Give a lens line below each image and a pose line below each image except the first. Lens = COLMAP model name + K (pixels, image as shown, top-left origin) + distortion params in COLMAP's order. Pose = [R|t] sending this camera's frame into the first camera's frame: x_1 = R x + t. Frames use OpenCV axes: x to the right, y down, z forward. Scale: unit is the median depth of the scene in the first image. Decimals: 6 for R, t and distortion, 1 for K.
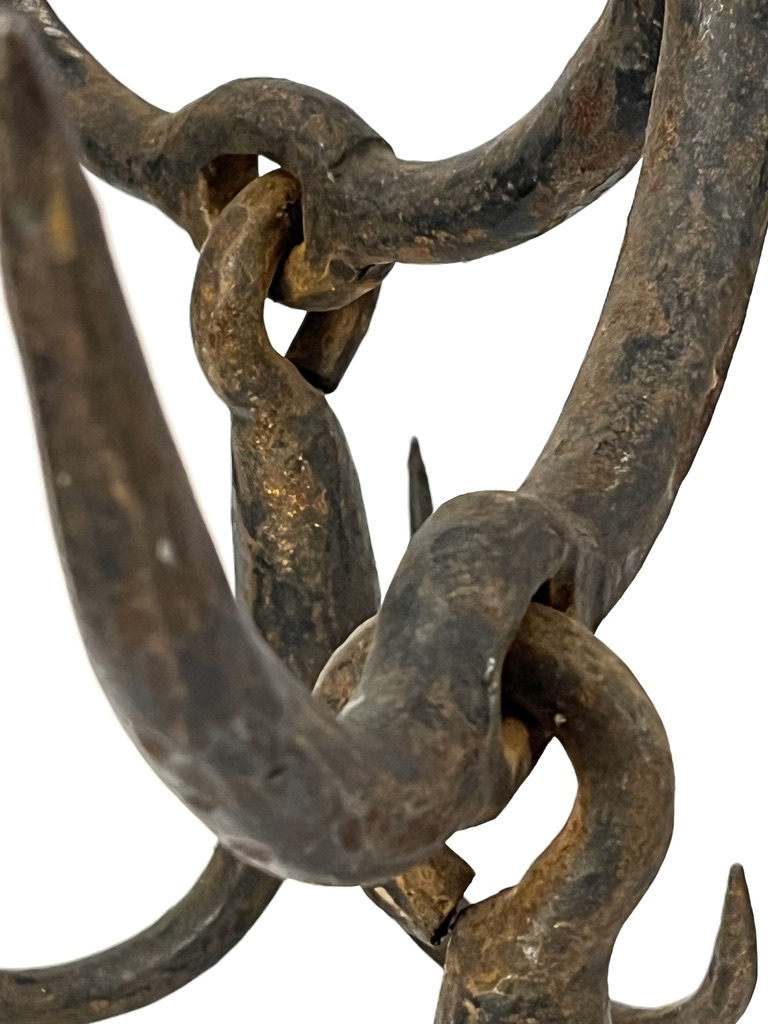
lens RADIAL K [[2752.9, 0, 384.4], [0, 2752.9, 511.3], [0, 0, 1]] dist [0.336199, 0.000000]
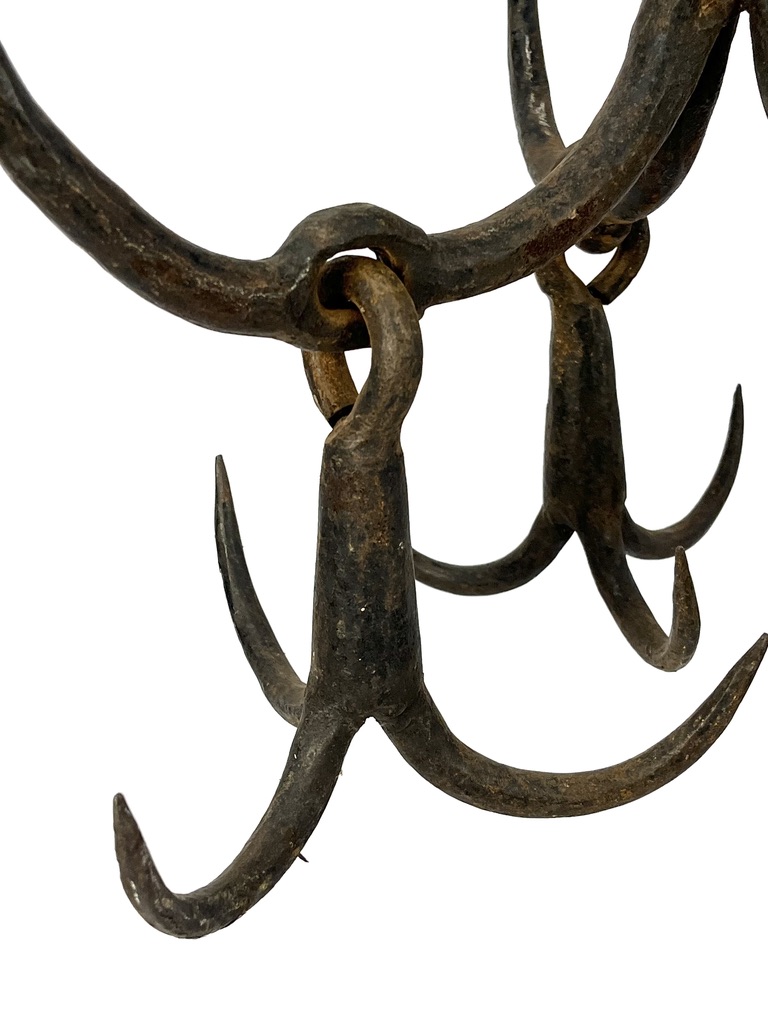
lens RADIAL K [[1329.2, 0, 375.0], [0, 1329.2, 515.2], [0, 0, 1]] dist [0.021952, 0.000000]
pose [[0.810897, 0.237821, -0.534684, 0.555439], [-0.258922, 0.965203, 0.036632, 0.159280], [0.524791, 0.108737, 0.844258, 0.142125]]
